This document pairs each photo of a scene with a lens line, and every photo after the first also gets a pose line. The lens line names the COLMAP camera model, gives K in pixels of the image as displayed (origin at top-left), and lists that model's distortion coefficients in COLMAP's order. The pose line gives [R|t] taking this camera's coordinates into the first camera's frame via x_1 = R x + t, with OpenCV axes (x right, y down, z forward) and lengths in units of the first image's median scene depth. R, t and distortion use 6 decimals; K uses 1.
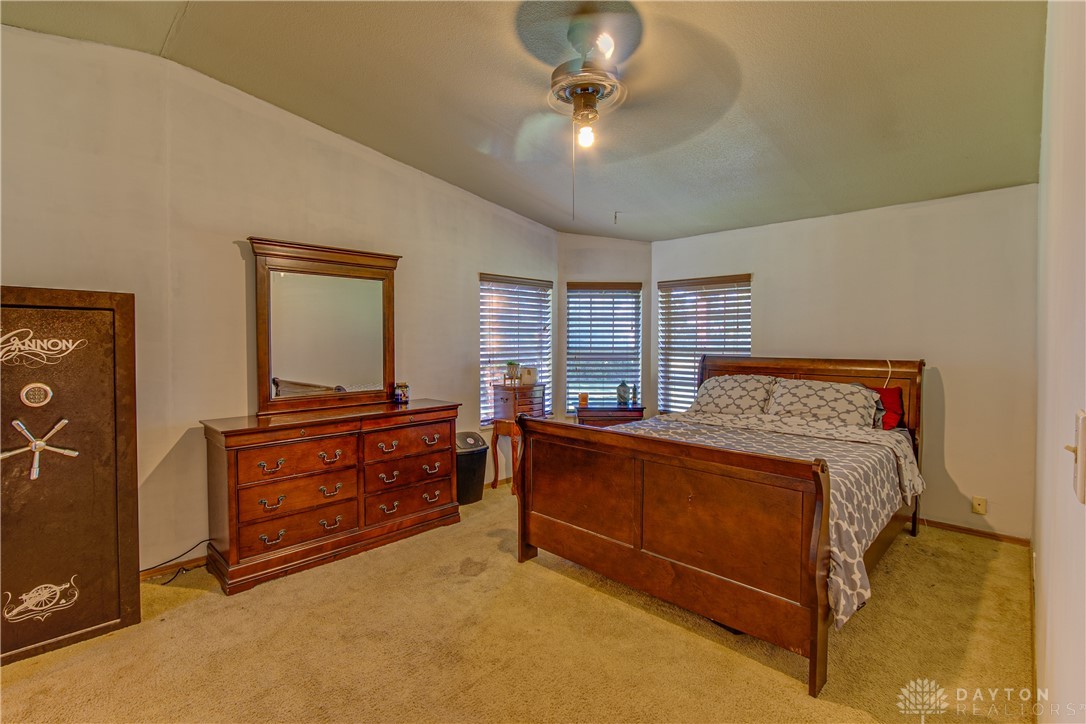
lens RADIAL K [[503.8, 0, 529.7], [0, 503.8, 337.9], [0, 0, 1]] dist [-0.021788, 0.000258]
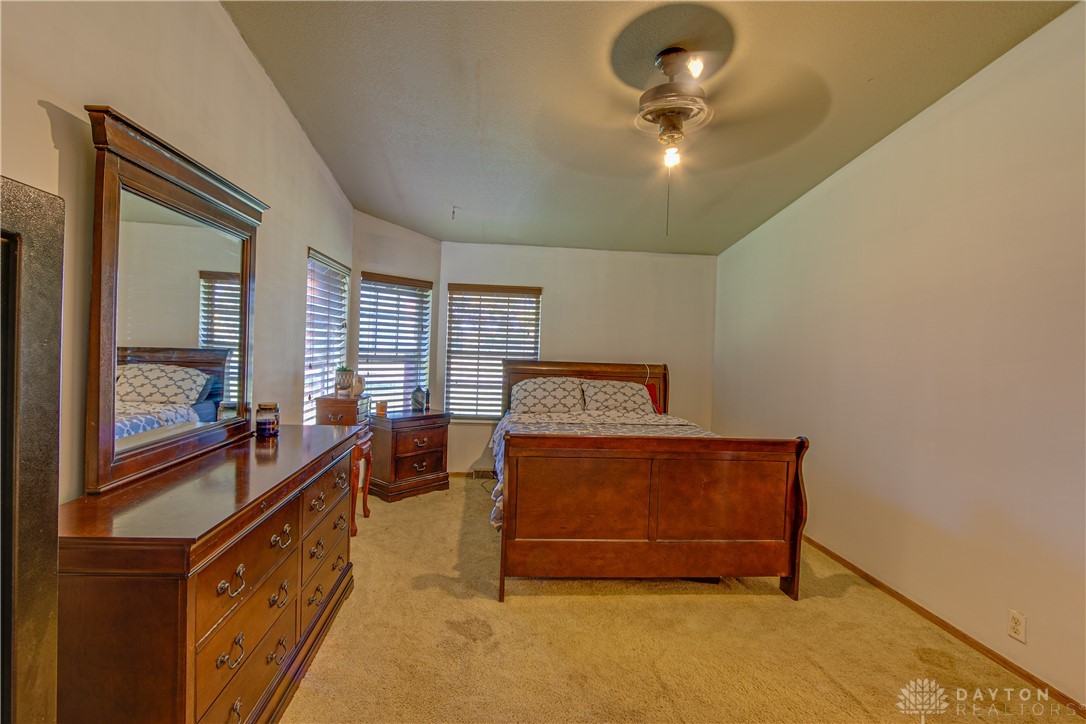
lens RADIAL K [[503.8, 0, 529.7], [0, 503.8, 337.9], [0, 0, 1]] dist [-0.021788, 0.000258]
pose [[0.642116, 0.034505, 0.765831, -0.570071], [-0.040650, 0.999114, -0.010932, -0.000804], [-0.765529, -0.024112, 0.642949, 0.356231]]
